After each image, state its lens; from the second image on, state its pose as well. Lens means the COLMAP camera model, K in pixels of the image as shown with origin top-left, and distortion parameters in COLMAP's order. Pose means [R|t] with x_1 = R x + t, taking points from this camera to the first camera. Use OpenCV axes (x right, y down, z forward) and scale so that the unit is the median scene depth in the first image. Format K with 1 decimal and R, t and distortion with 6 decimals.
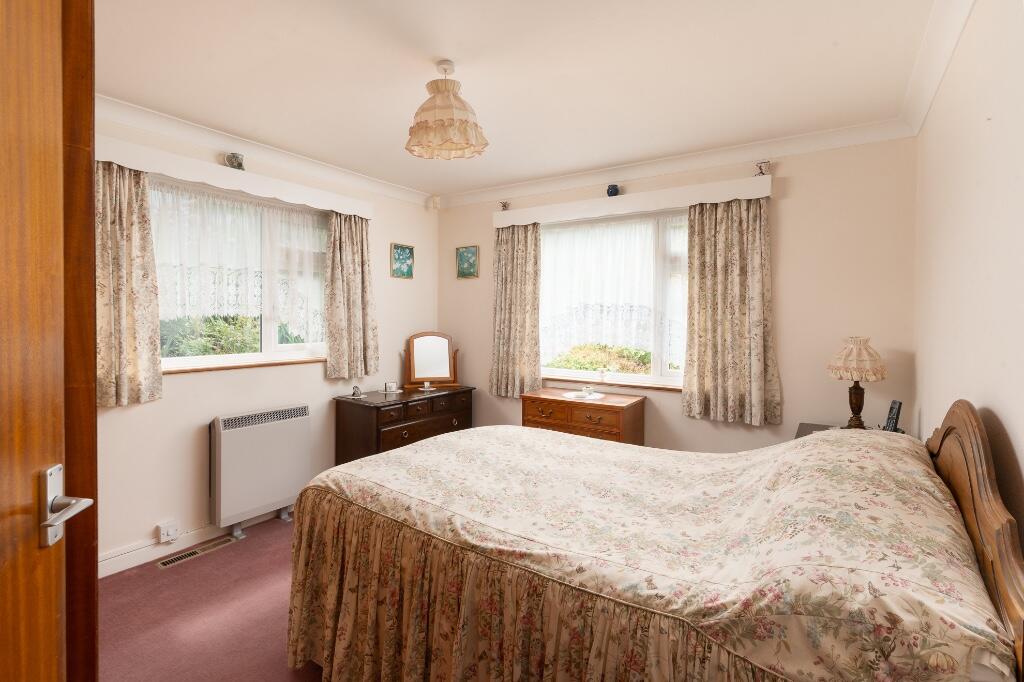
lens RADIAL K [[494.6, 0, 506.8], [0, 494.6, 328.0], [0, 0, 1]] dist [0.001393, 0.000491]
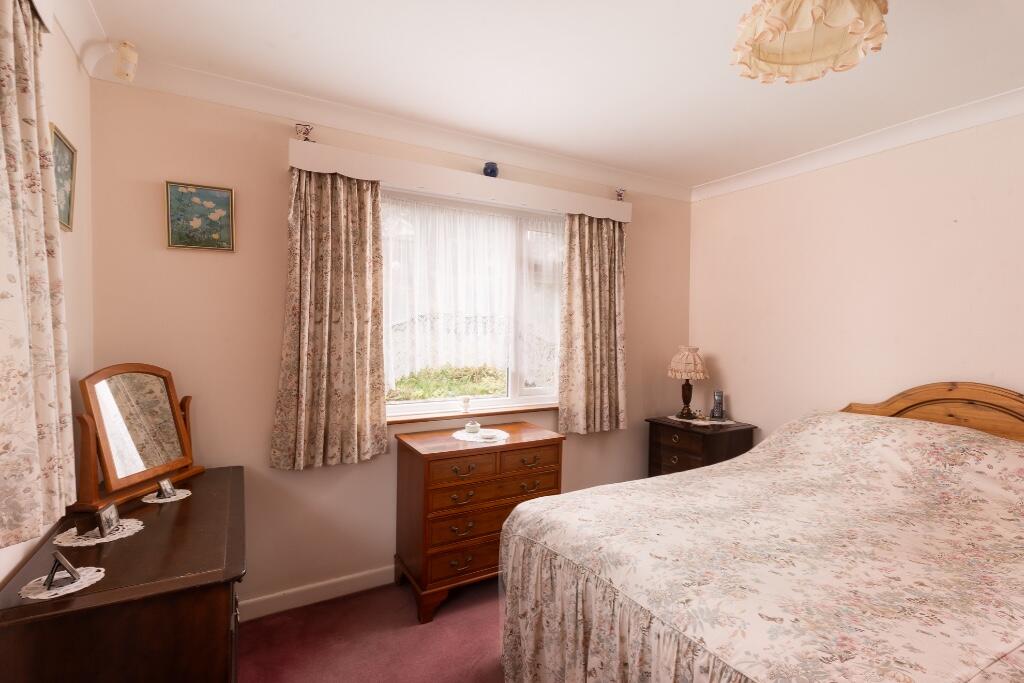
lens RADIAL K [[487.4, 0, 512.0], [0, 487.4, 341.5], [0, 0, 1]] dist [0.002364, -0.000384]
pose [[0.425580, -0.023779, 0.904608, -0.494083], [0.012590, 0.999714, 0.020356, -0.019926], [-0.904833, 0.002726, 0.425757, 0.650957]]
